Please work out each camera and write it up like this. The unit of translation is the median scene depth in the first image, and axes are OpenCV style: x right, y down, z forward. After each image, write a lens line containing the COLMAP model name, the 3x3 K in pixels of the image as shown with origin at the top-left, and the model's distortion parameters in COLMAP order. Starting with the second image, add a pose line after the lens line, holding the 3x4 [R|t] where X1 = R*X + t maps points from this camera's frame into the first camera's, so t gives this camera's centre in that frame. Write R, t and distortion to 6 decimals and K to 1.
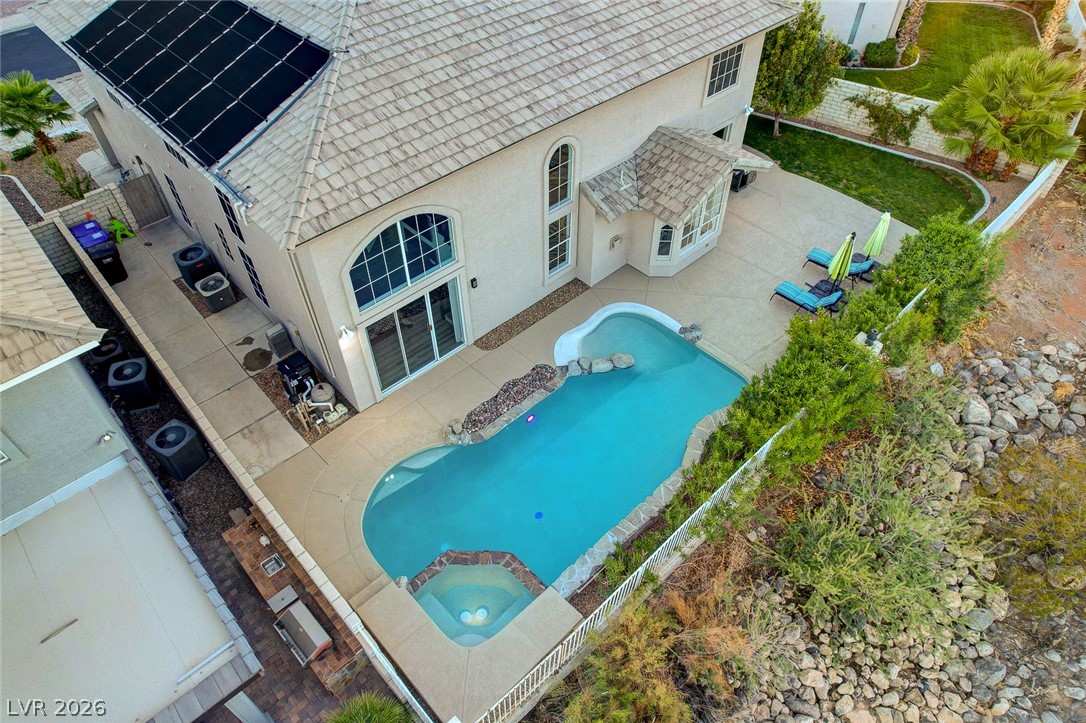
lens RADIAL K [[696.7, 0, 546.0], [0, 696.7, 353.3], [0, 0, 1]] dist [-0.078555, 0.070258]
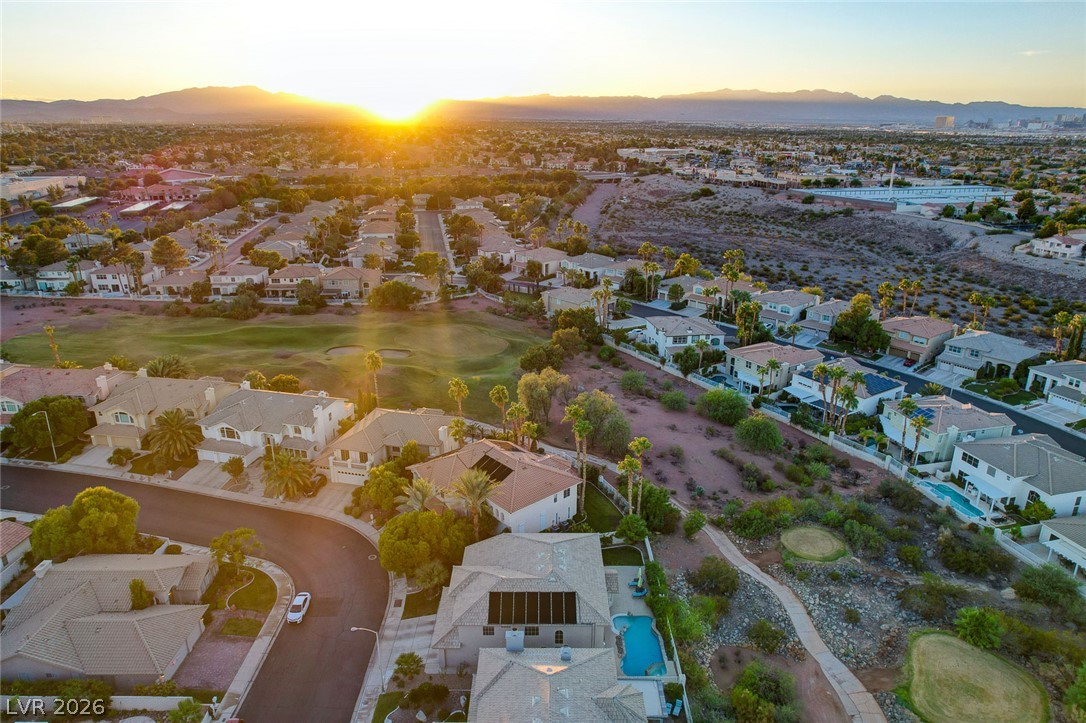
lens RADIAL K [[696.7, 0, 540.9], [0, 696.7, 351.7], [0, 0, 1]] dist [-0.078555, 0.070258]
pose [[0.687012, -0.222658, 0.691692, -3.003676], [0.517597, 0.818054, -0.250761, -0.623073], [-0.510008, 0.530293, 0.677260, -2.679127]]
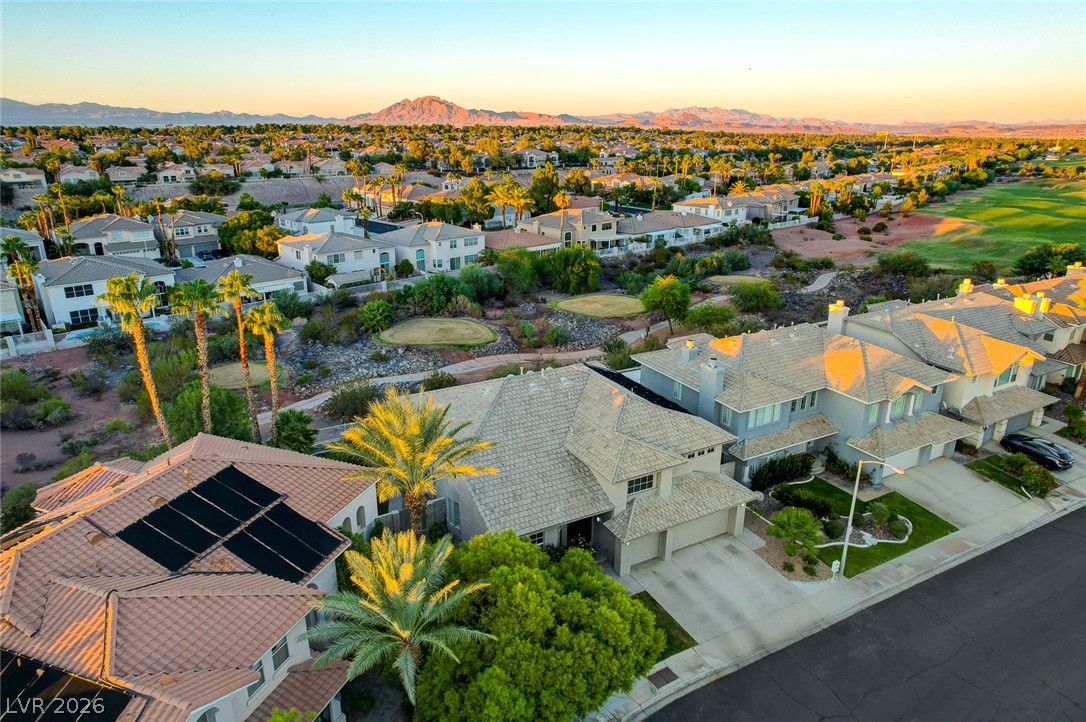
lens RADIAL K [[696.7, 0, 544.0], [0, 696.7, 356.8], [0, 0, 1]] dist [-0.078555, 0.070258]
pose [[-0.966961, -0.080461, 0.241892, -0.821412], [0.183923, 0.436836, 0.880538, -3.035107], [-0.176516, 0.895935, -0.407605, 2.063155]]
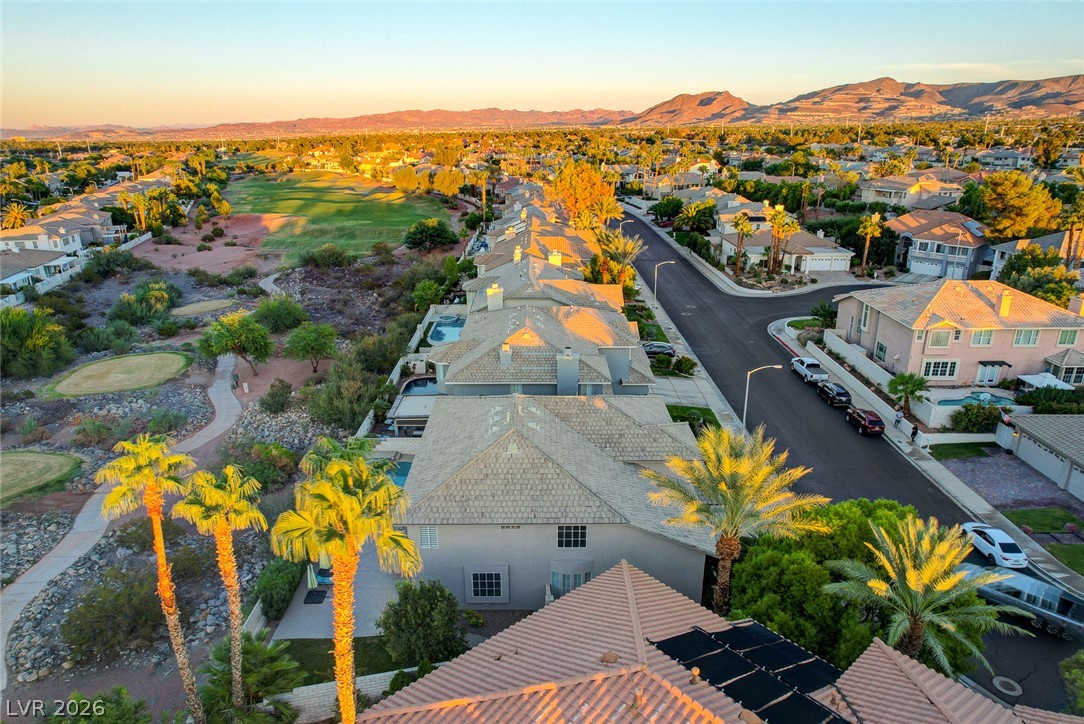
lens RADIAL K [[695.5, 0, 540.0], [0, 695.5, 356.7], [0, 0, 1]] dist [-0.078555, 0.070258]
pose [[-0.682453, 0.239319, -0.690641, 1.396239], [-0.519277, 0.506228, 0.688538, -2.416268], [0.514402, 0.828529, -0.221204, 1.432504]]
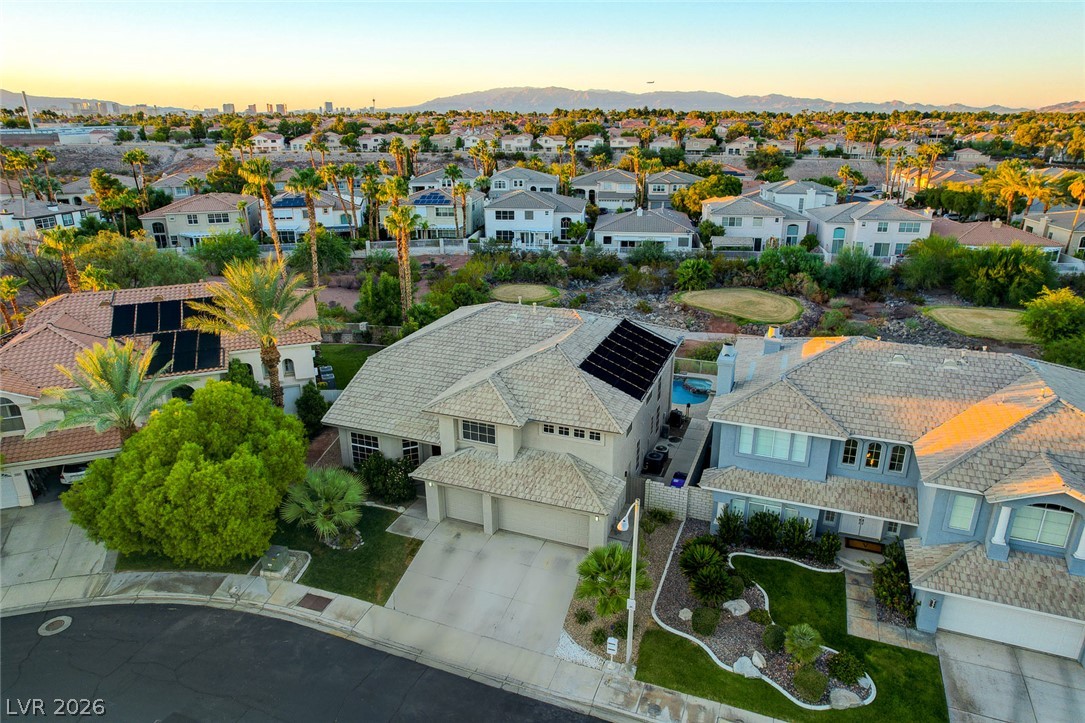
lens RADIAL K [[696.1, 0, 543.4], [0, 696.1, 356.6], [0, 0, 1]] dist [-0.078555, 0.070258]
pose [[-0.430523, -0.294415, 0.853211, -2.316372], [0.652156, 0.552038, 0.519563, -1.786902], [-0.623973, 0.780111, -0.045661, 1.248733]]
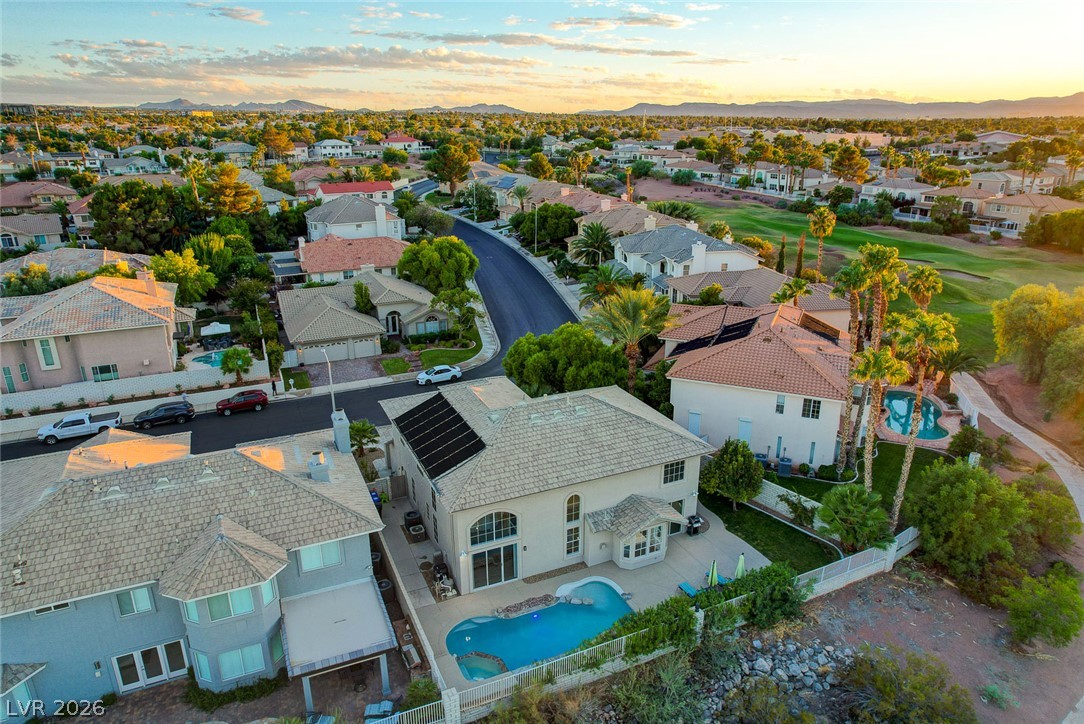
lens RADIAL K [[695.5, 0, 541.2], [0, 695.5, 358.1], [0, 0, 1]] dist [-0.078555, 0.070258]
pose [[0.947399, 0.104988, -0.302346, 0.552881], [-0.230668, 0.878856, -0.417617, 0.277127], [0.221874, 0.465391, 0.856845, -1.170877]]
